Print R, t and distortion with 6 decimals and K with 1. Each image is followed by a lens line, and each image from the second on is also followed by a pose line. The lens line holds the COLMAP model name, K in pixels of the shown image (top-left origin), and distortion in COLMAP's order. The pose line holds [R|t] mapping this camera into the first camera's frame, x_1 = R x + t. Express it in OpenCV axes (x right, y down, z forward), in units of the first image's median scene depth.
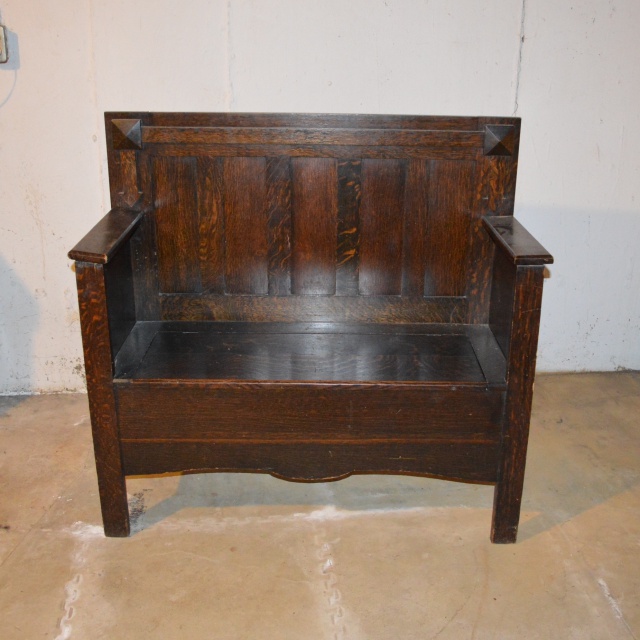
lens RADIAL K [[814.5, 0, 304.1], [0, 814.5, 322.9], [0, 0, 1]] dist [-0.100581, 0.000000]
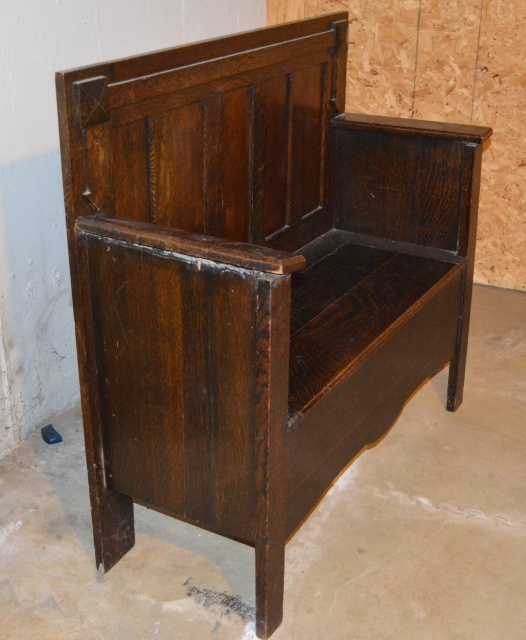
lens RADIAL K [[957.5, 0, 263.4], [0, 957.5, 321.6], [0, 0, 1]] dist [-0.110657, 0.000000]
pose [[0.479941, -0.367756, 0.796500, -0.823602], [0.305015, 0.921207, 0.241544, -0.211678], [-0.822570, 0.127018, 0.554296, 0.479949]]
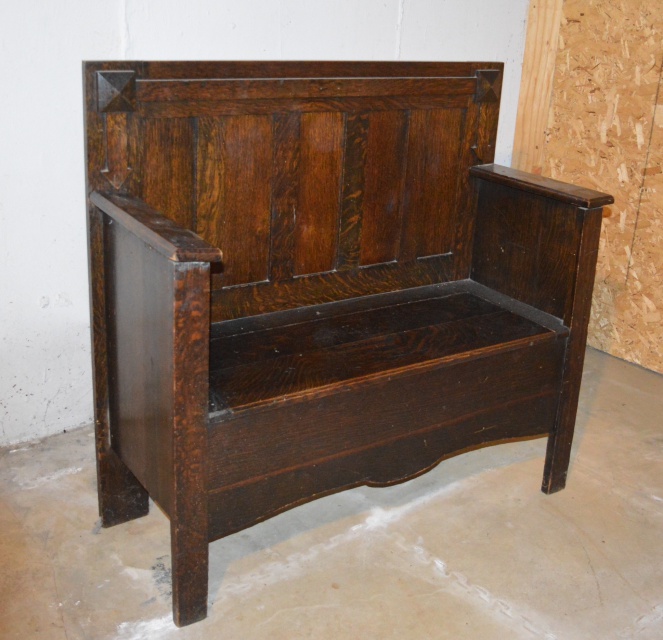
lens RADIAL K [[929.7, 0, 347.5], [0, 929.7, 290.1], [0, 0, 1]] dist [-0.101324, 0.000000]
pose [[0.811644, -0.149173, 0.564784, -0.548157], [0.152911, 0.987387, 0.041046, -0.055182], [-0.563784, 0.053047, 0.824217, 0.191381]]
